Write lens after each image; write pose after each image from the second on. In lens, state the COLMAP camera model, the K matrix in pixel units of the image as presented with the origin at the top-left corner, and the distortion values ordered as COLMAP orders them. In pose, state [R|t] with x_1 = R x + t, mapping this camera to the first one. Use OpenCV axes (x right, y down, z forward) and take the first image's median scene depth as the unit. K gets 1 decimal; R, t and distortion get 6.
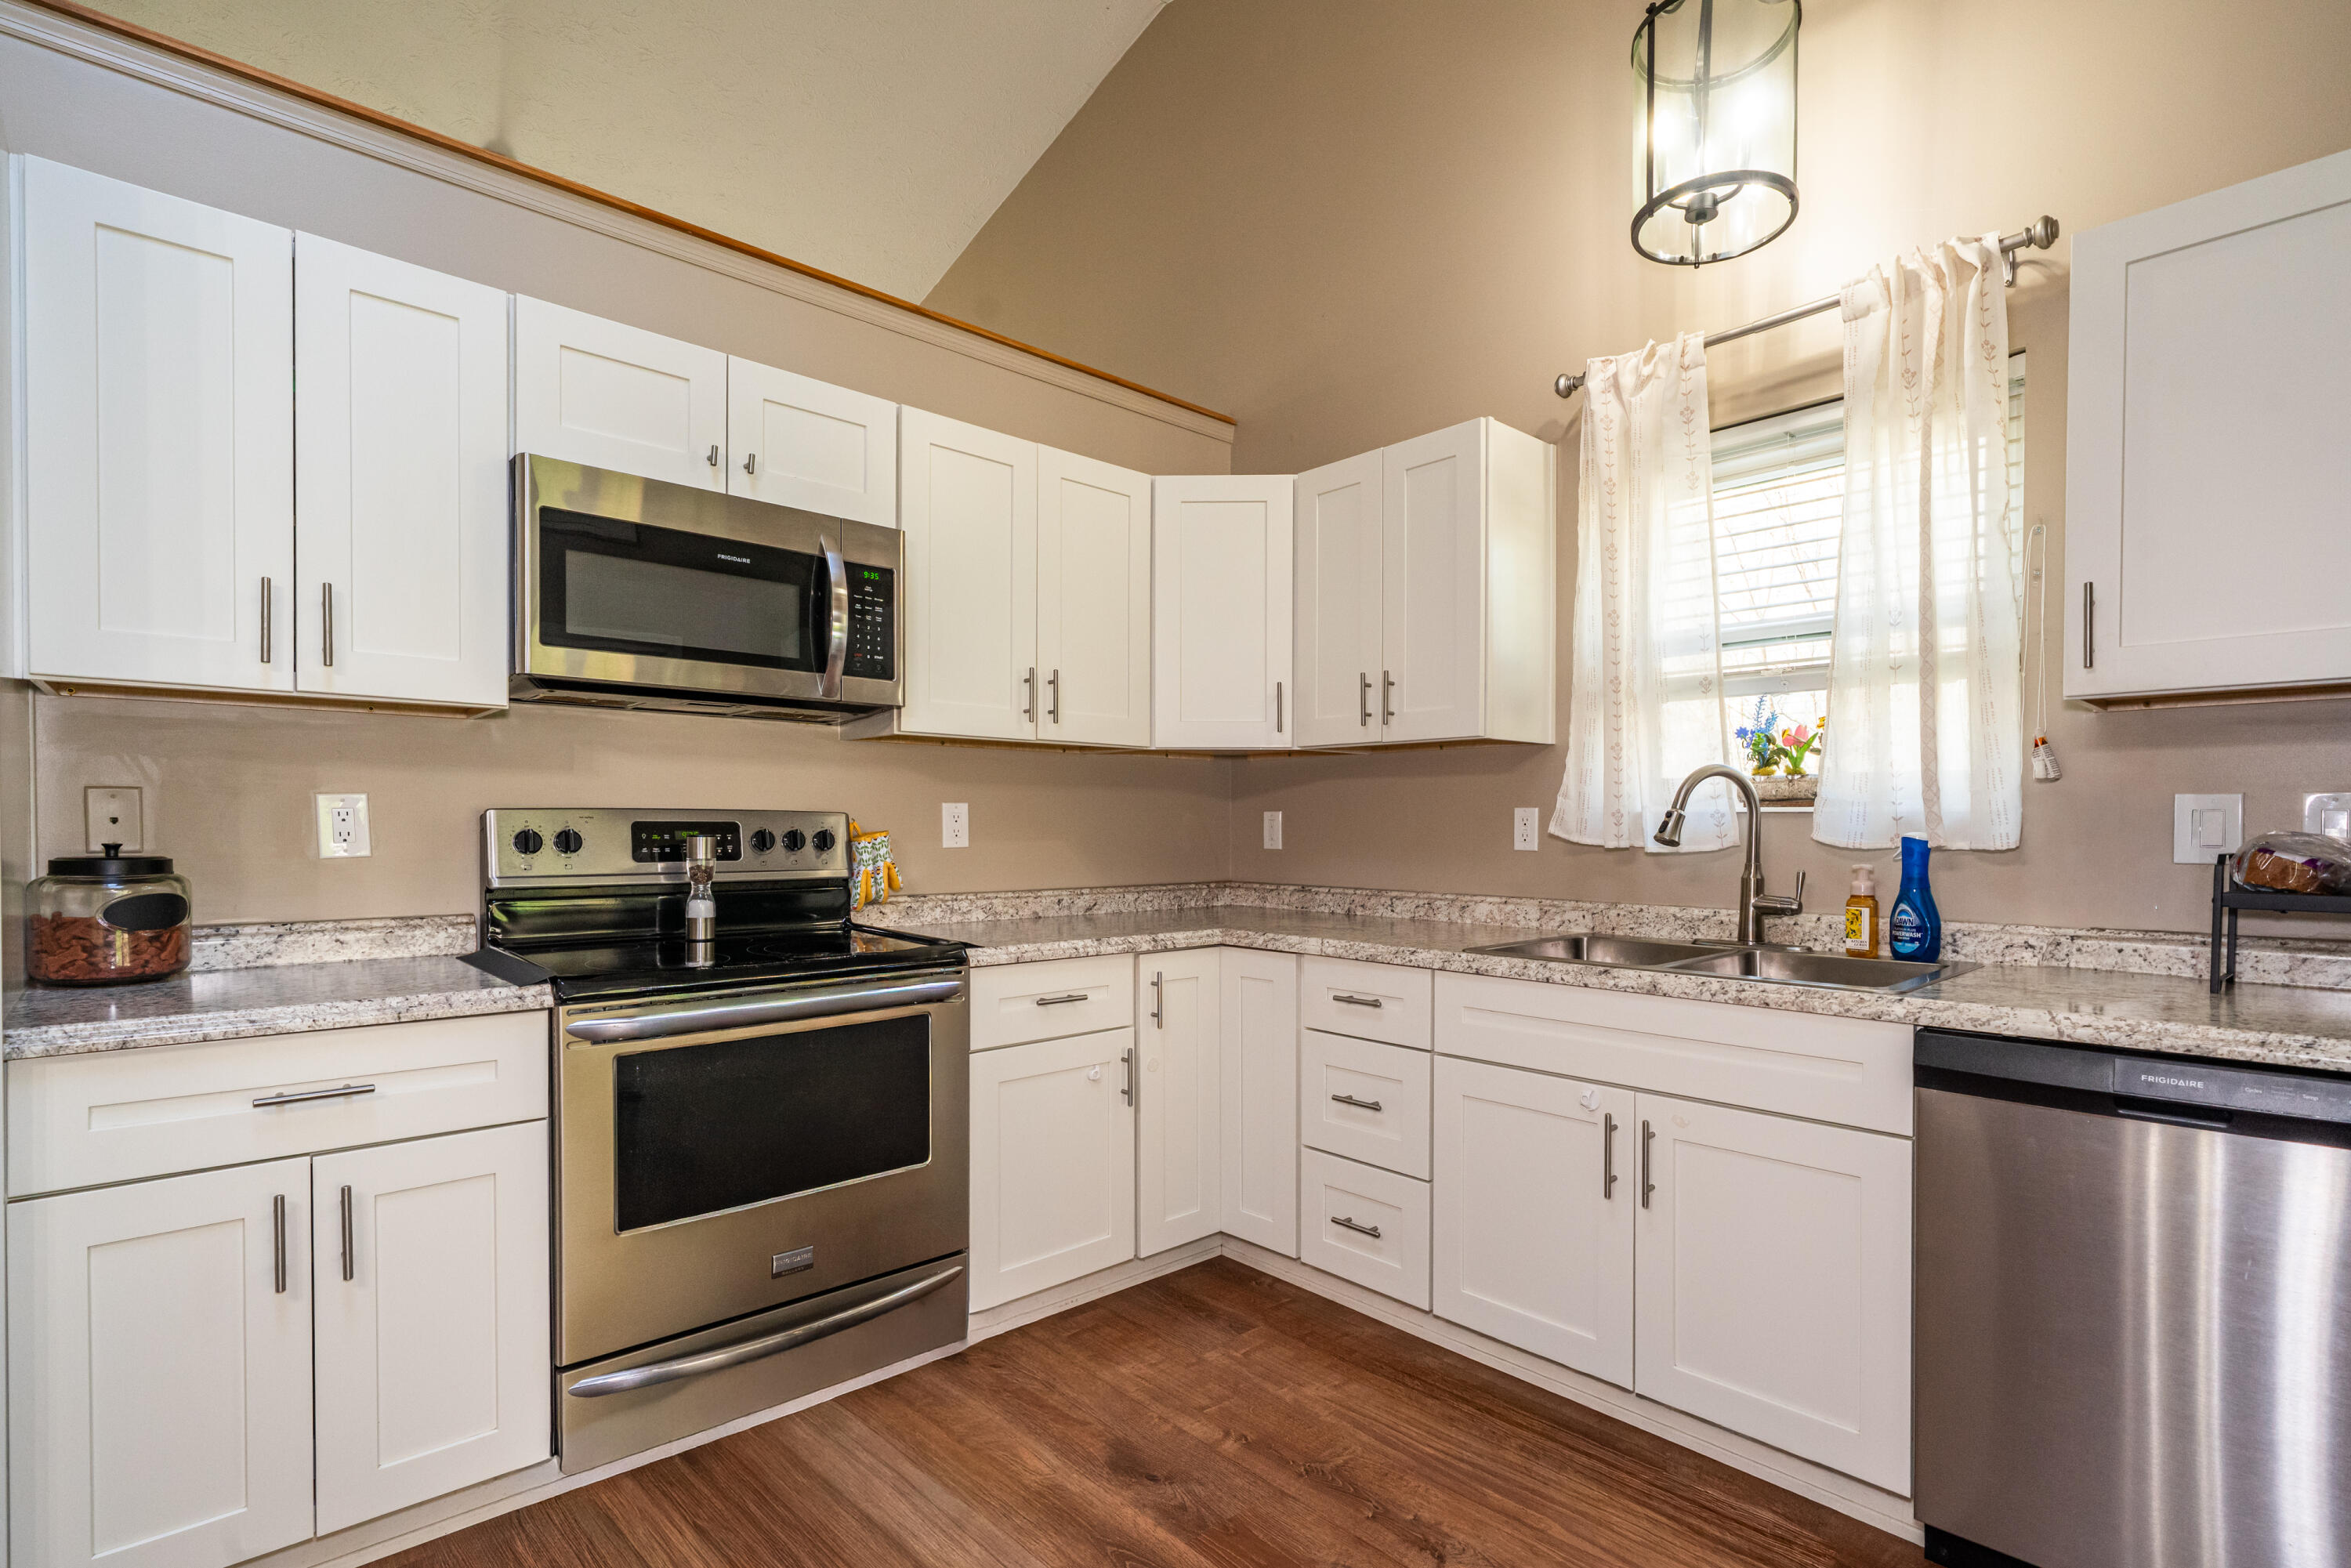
lens RADIAL K [[1140.4, 0, 1178.7], [0, 1140.4, 843.8], [0, 0, 1]] dist [0.003562, 0.000828]
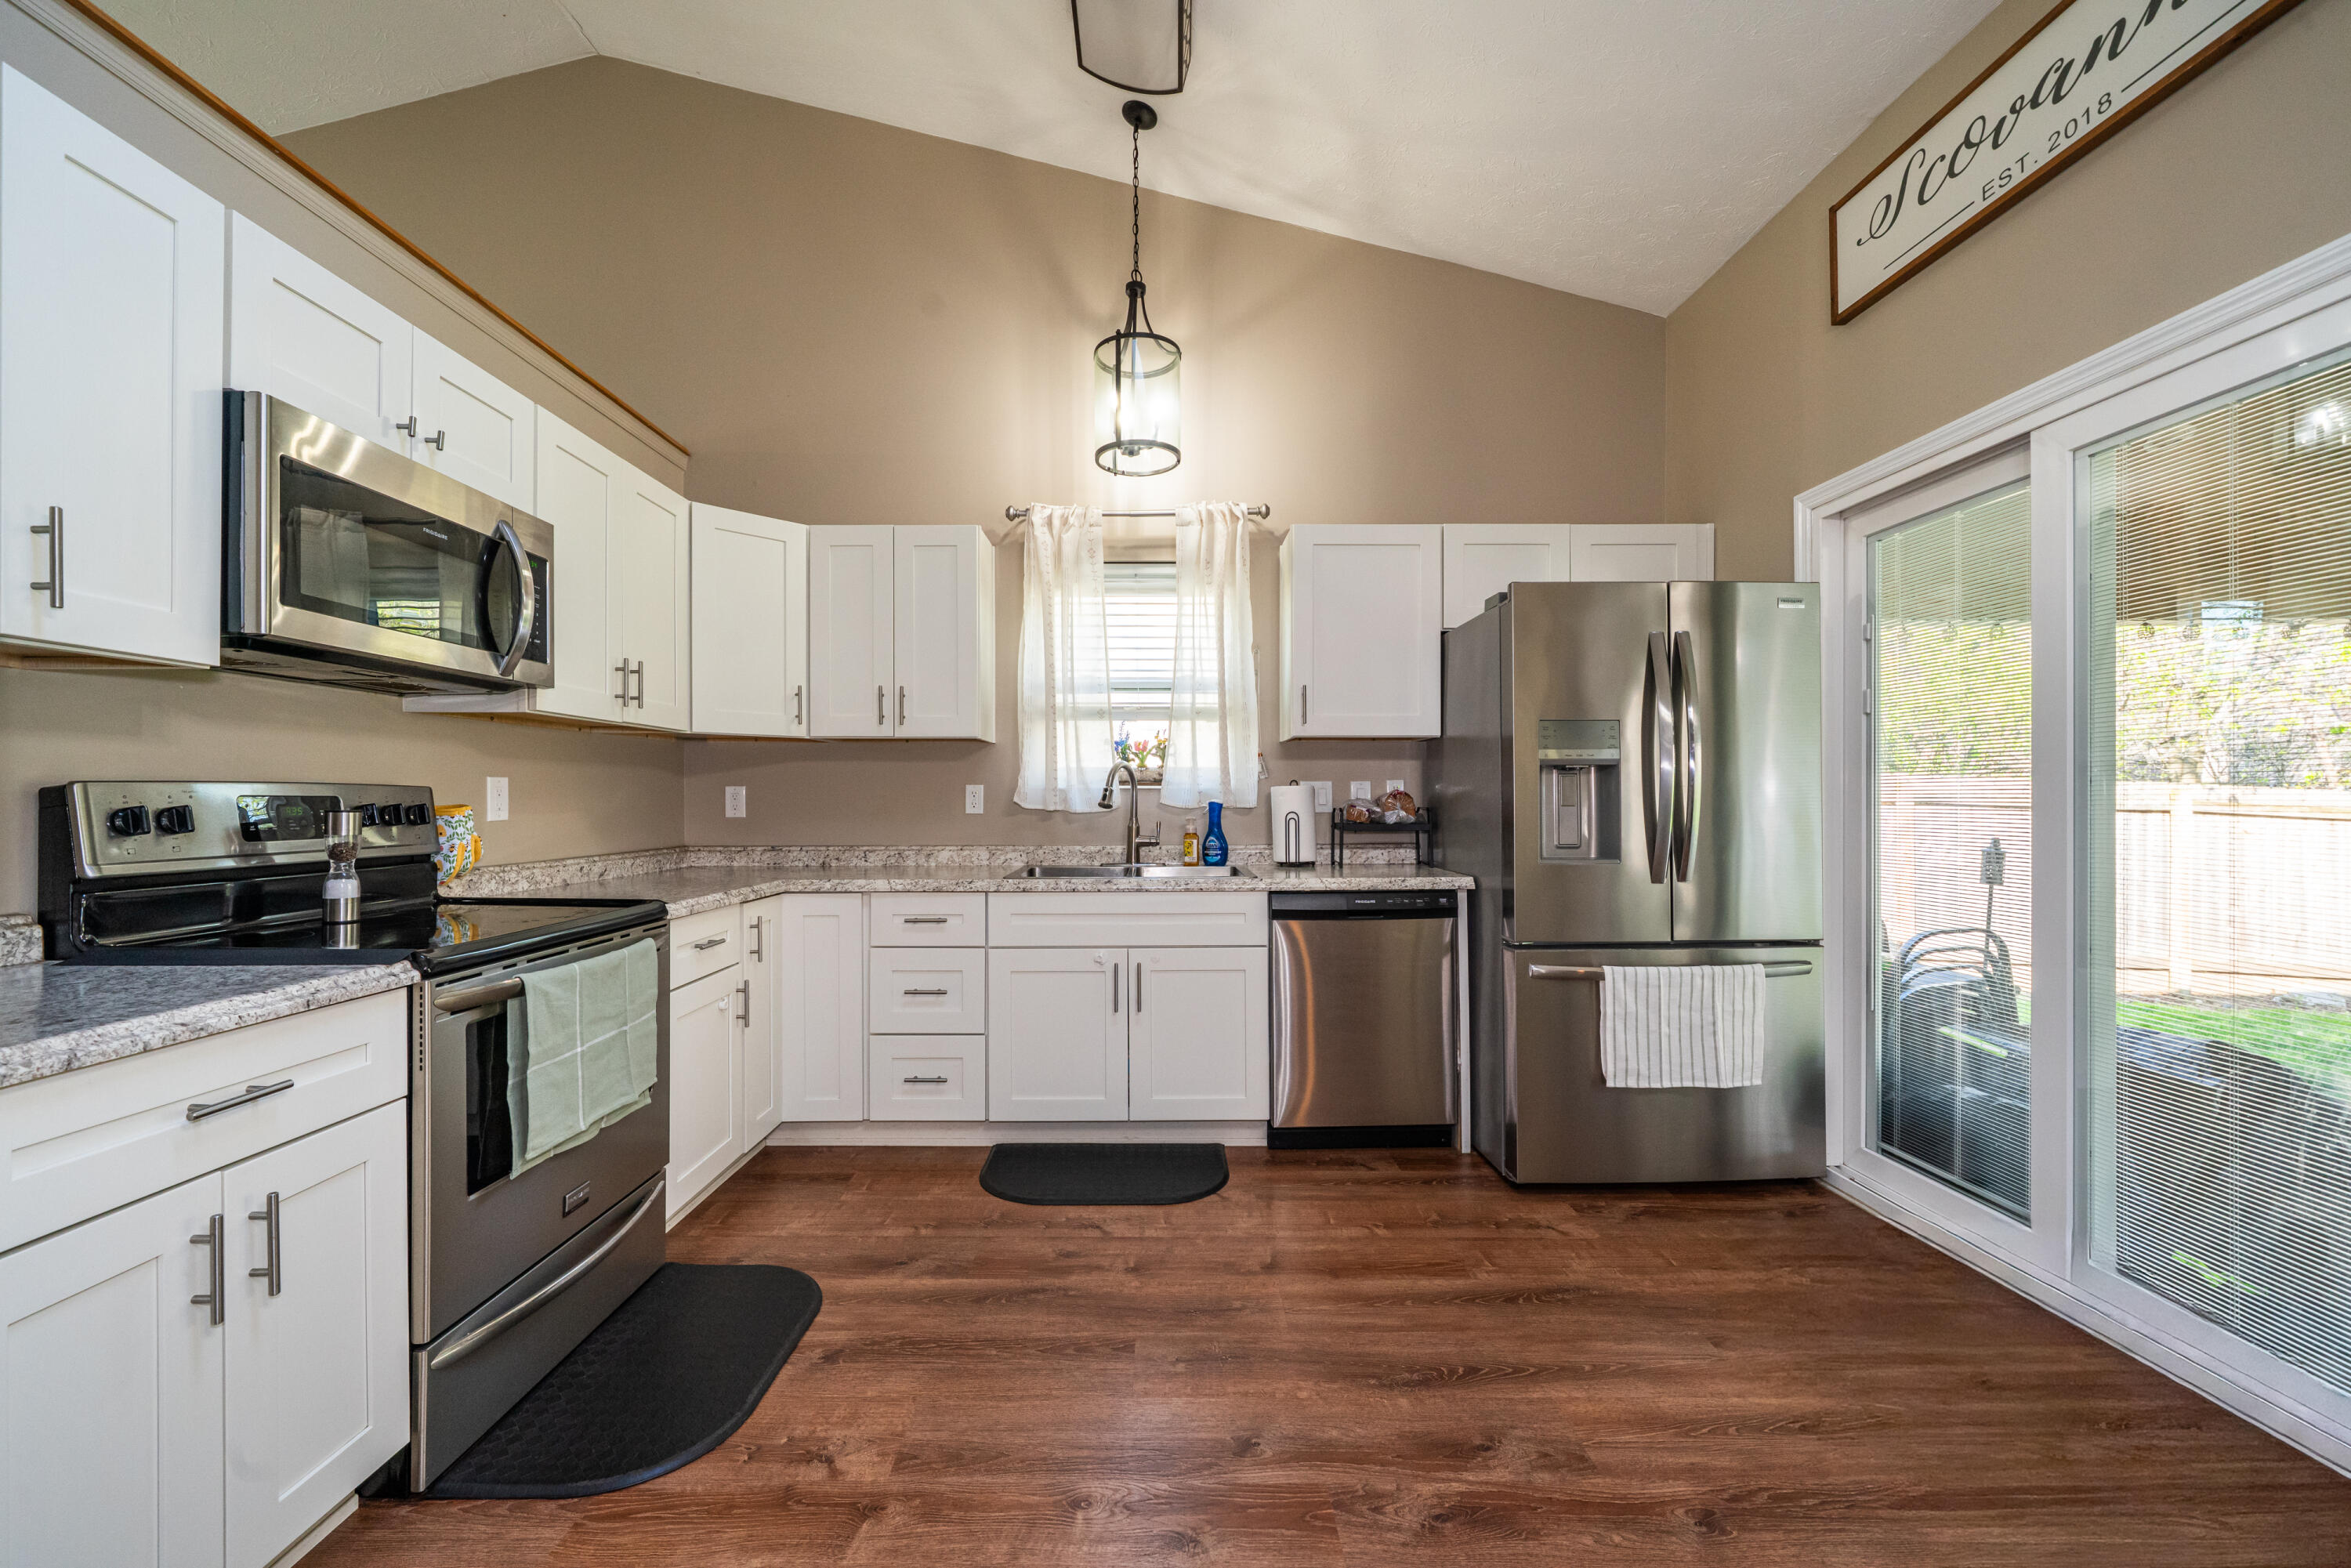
lens RADIAL K [[975.4, 0, 1176.8], [0, 975.4, 793.1], [0, 0, 1]] dist [-0.001217, -0.000013]
pose [[0.670166, -0.001530, 0.742209, -0.554775], [0.016018, 0.999795, -0.012402, -0.000929], [-0.742038, 0.020201, 0.670053, -0.051847]]
